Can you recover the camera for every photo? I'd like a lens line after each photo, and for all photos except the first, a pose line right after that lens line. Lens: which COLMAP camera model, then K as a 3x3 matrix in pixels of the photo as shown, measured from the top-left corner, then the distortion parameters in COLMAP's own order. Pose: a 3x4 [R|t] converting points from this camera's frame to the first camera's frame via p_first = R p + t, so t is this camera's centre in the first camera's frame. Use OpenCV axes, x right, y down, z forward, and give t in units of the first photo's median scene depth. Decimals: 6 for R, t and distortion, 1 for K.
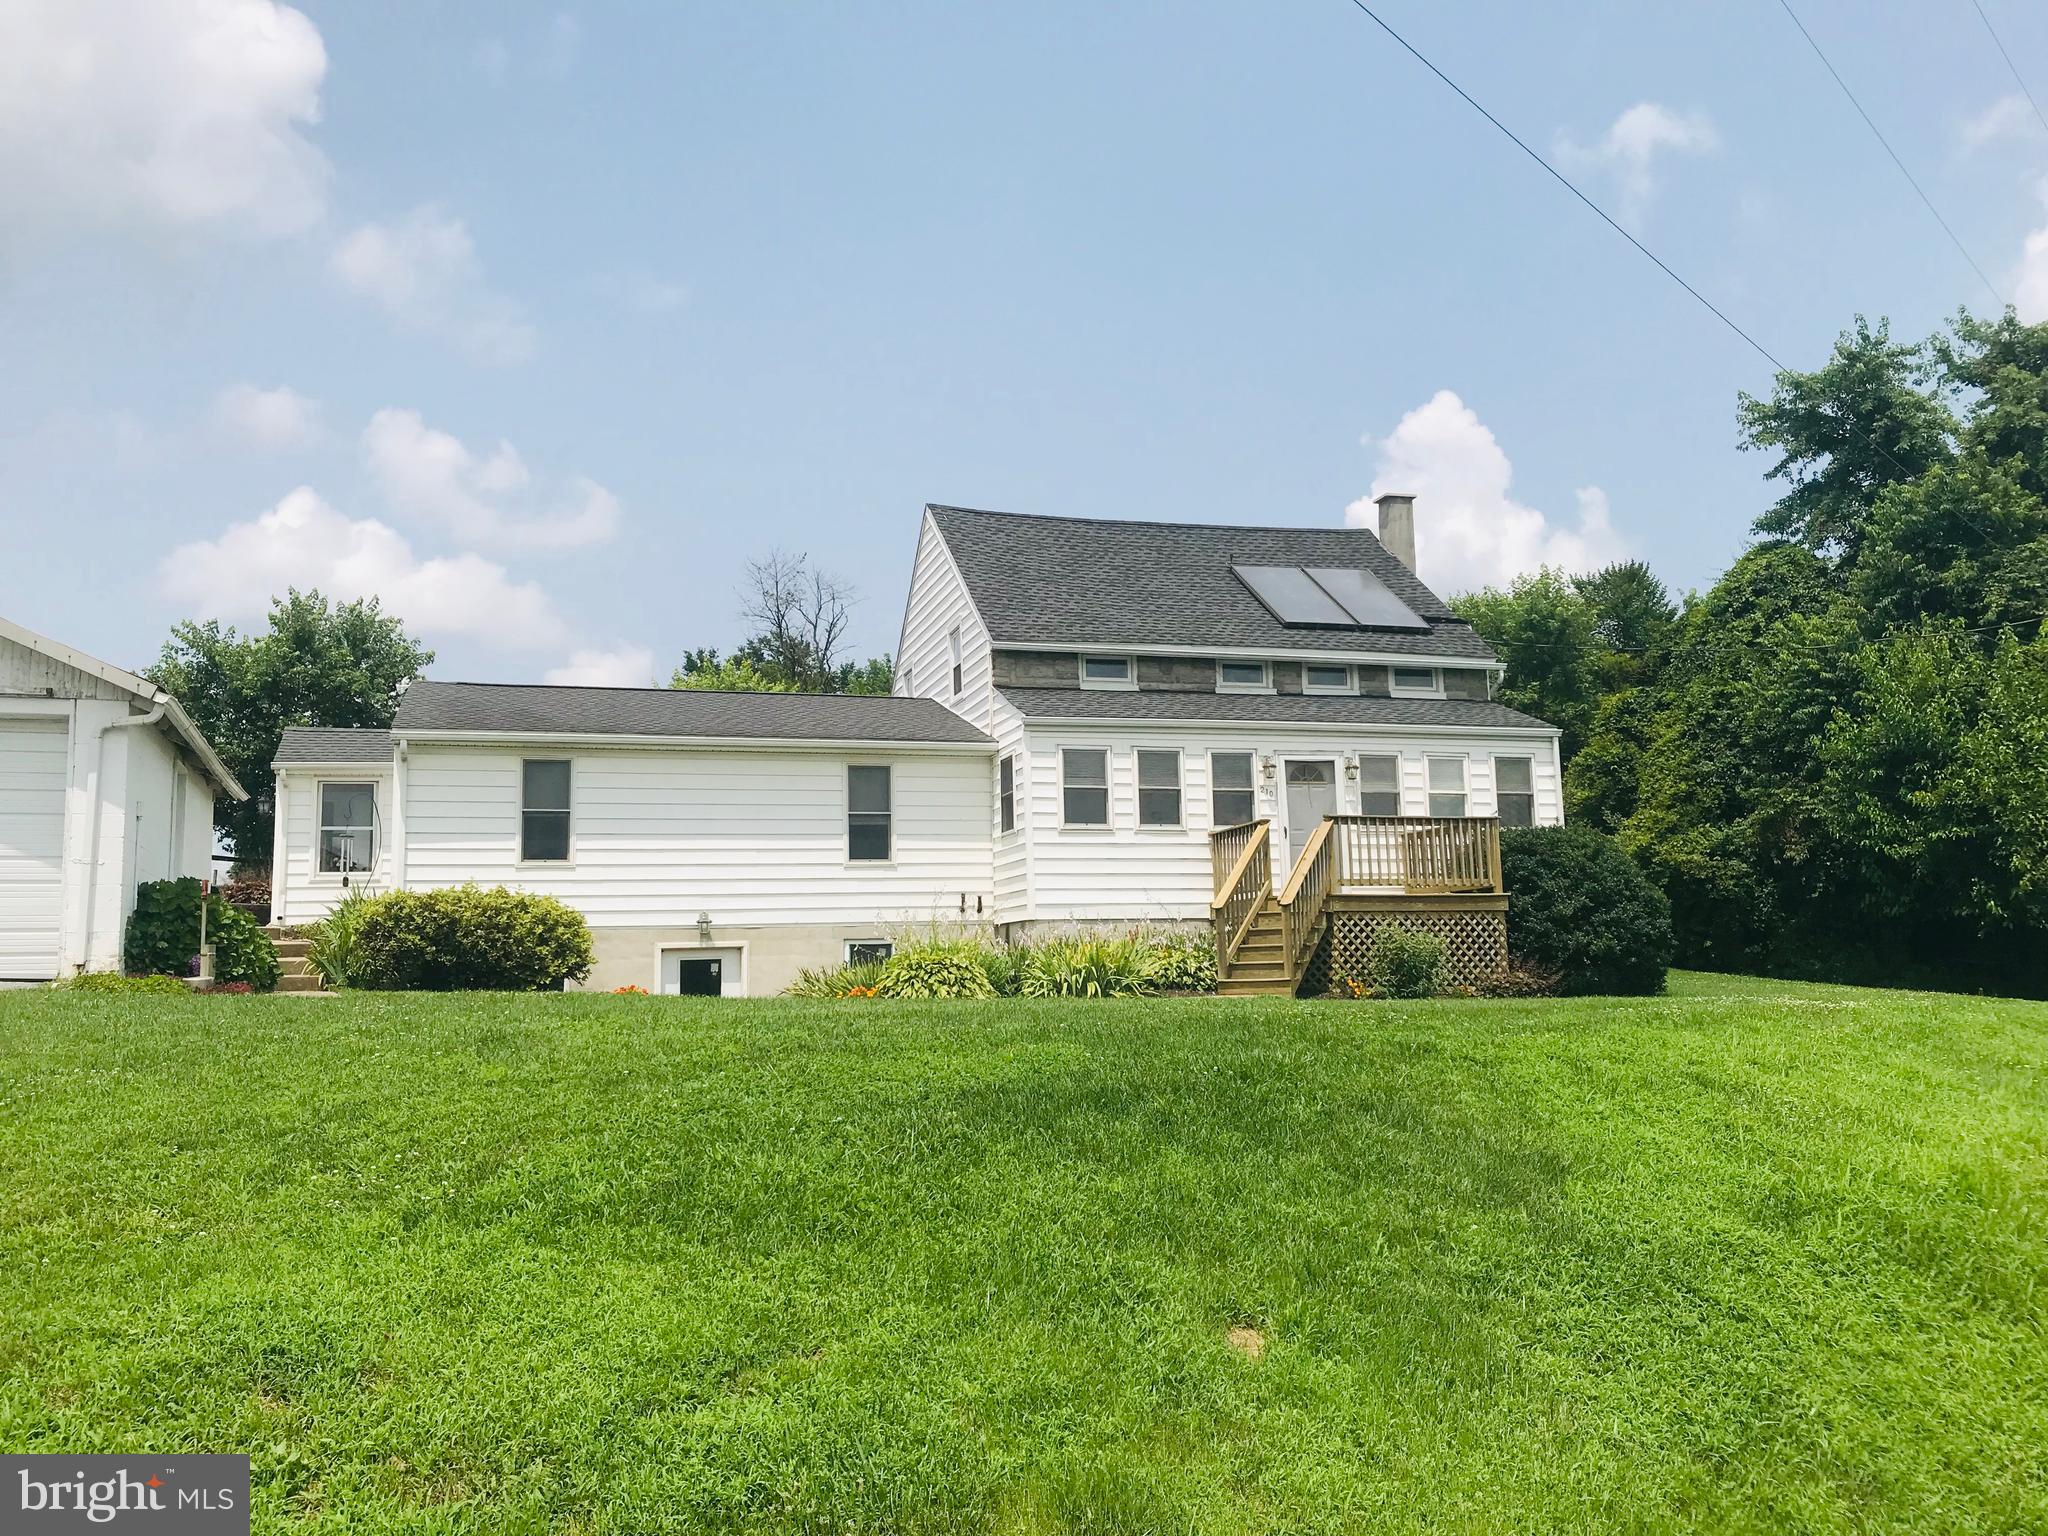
lens RADIAL K [[1653.4, 0, 965.8], [0, 1653.4, 764.7], [0, 0, 1]] dist [0.016643, -0.027758]
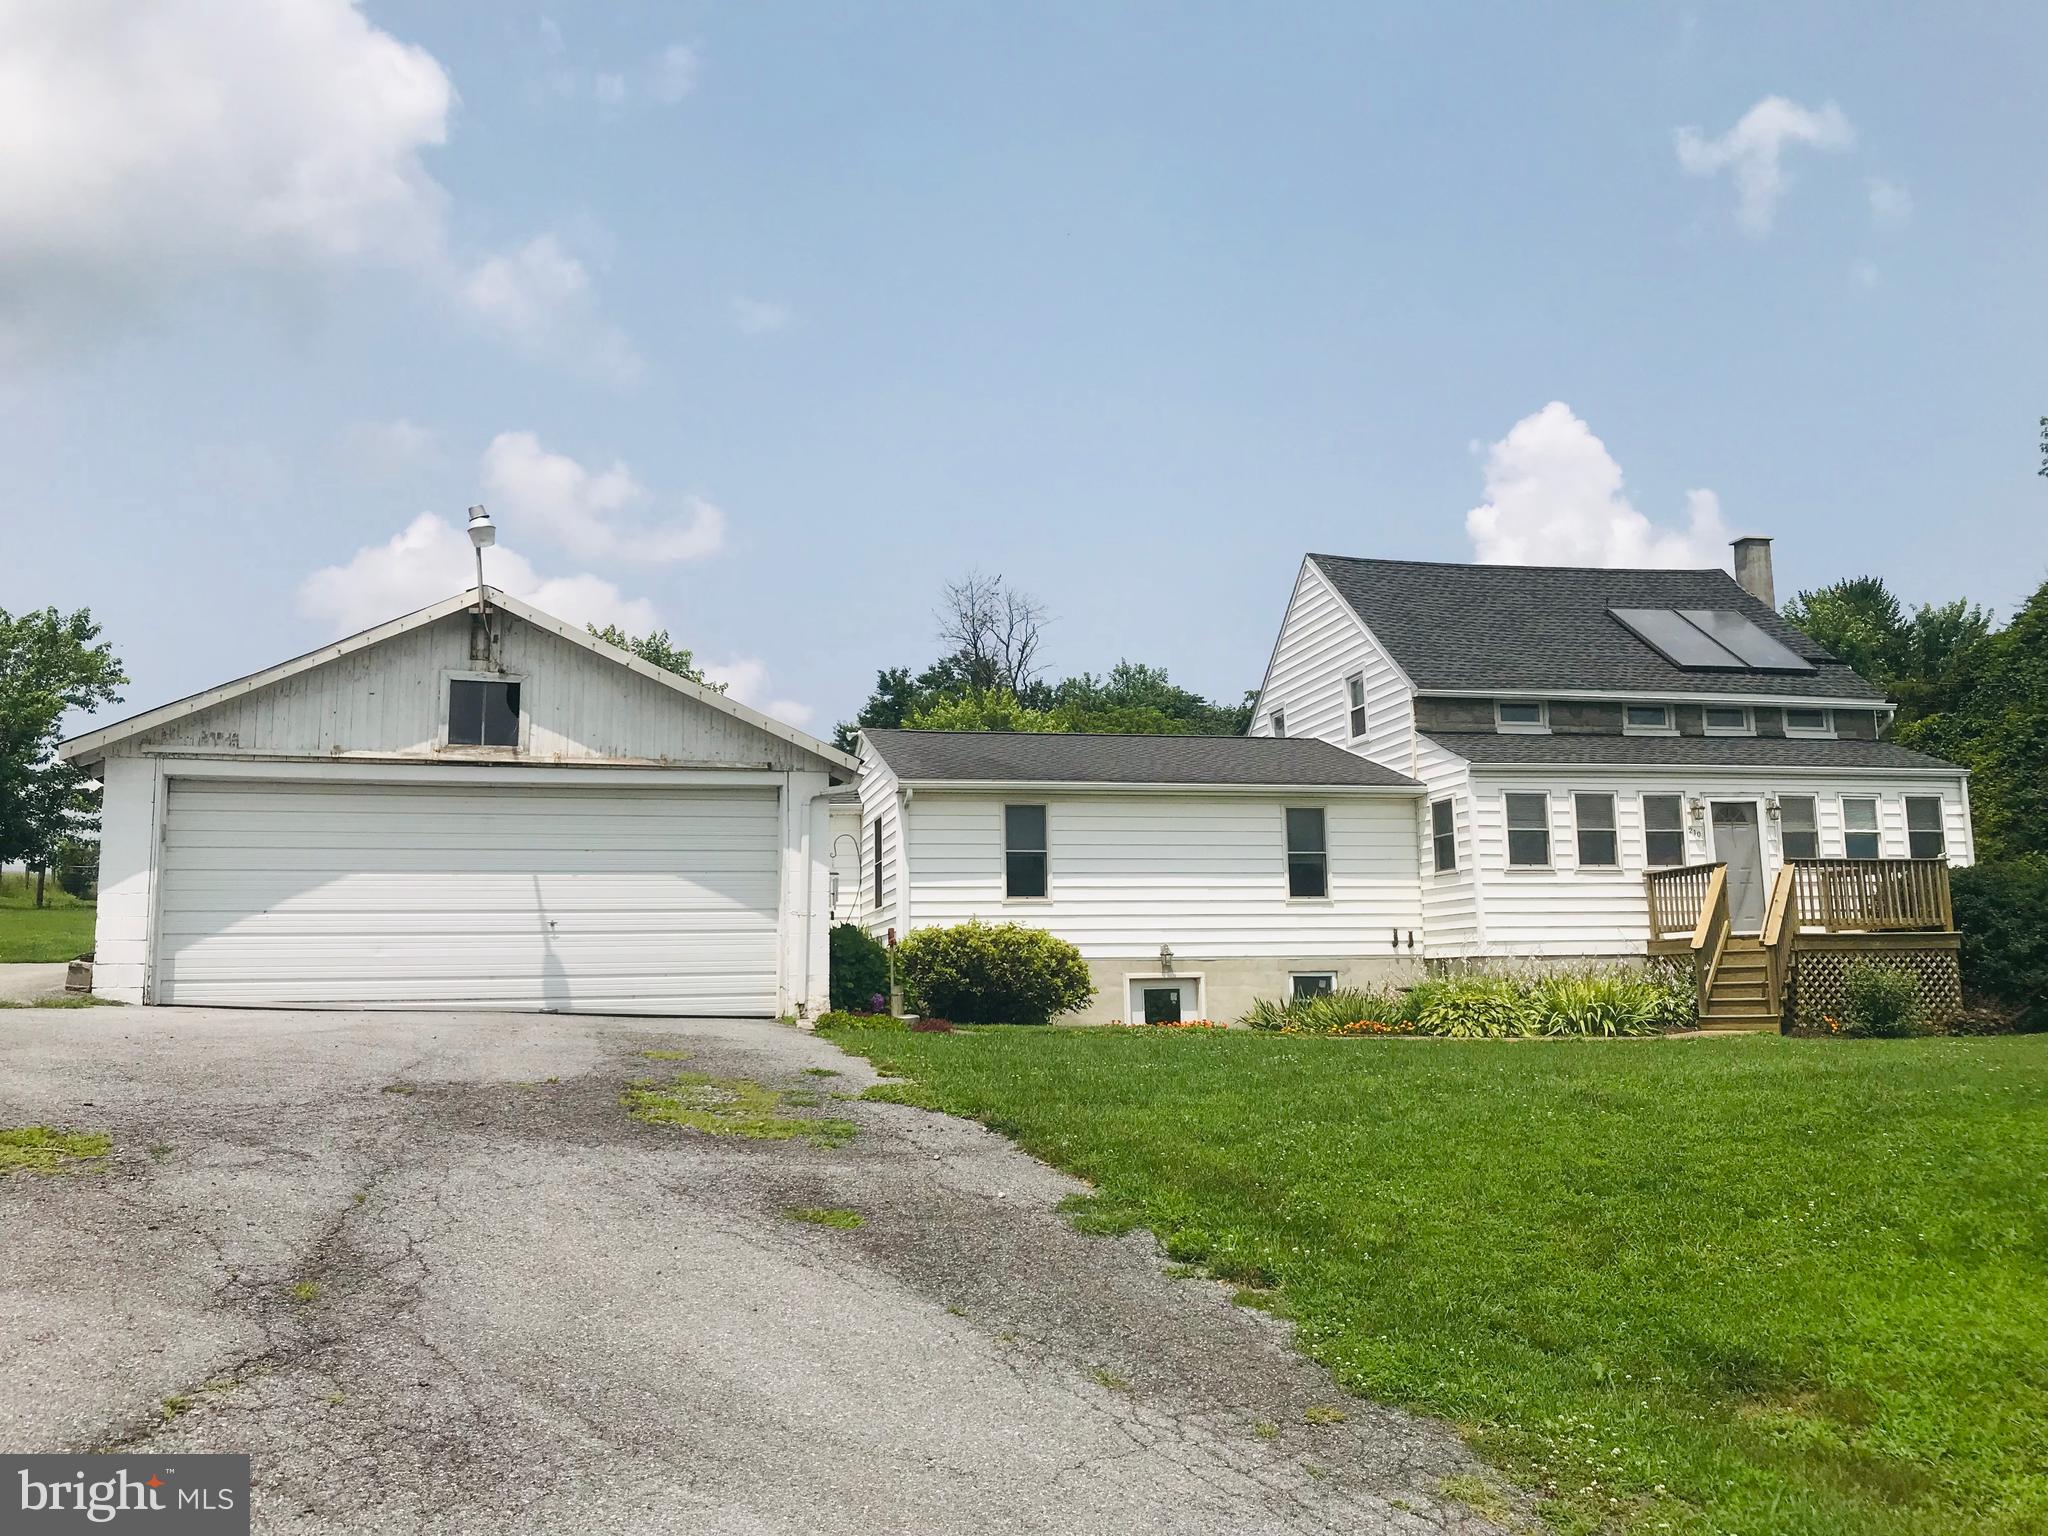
lens RADIAL K [[1653.4, 0, 856.9], [0, 1653.4, 736.7], [0, 0, 1]] dist [0.016643, -0.027758]
pose [[0.996821, -0.004958, -0.079521, -0.245516], [0.003755, 0.999876, -0.015267, -0.028150], [0.079587, 0.014920, 0.996716, -0.082505]]
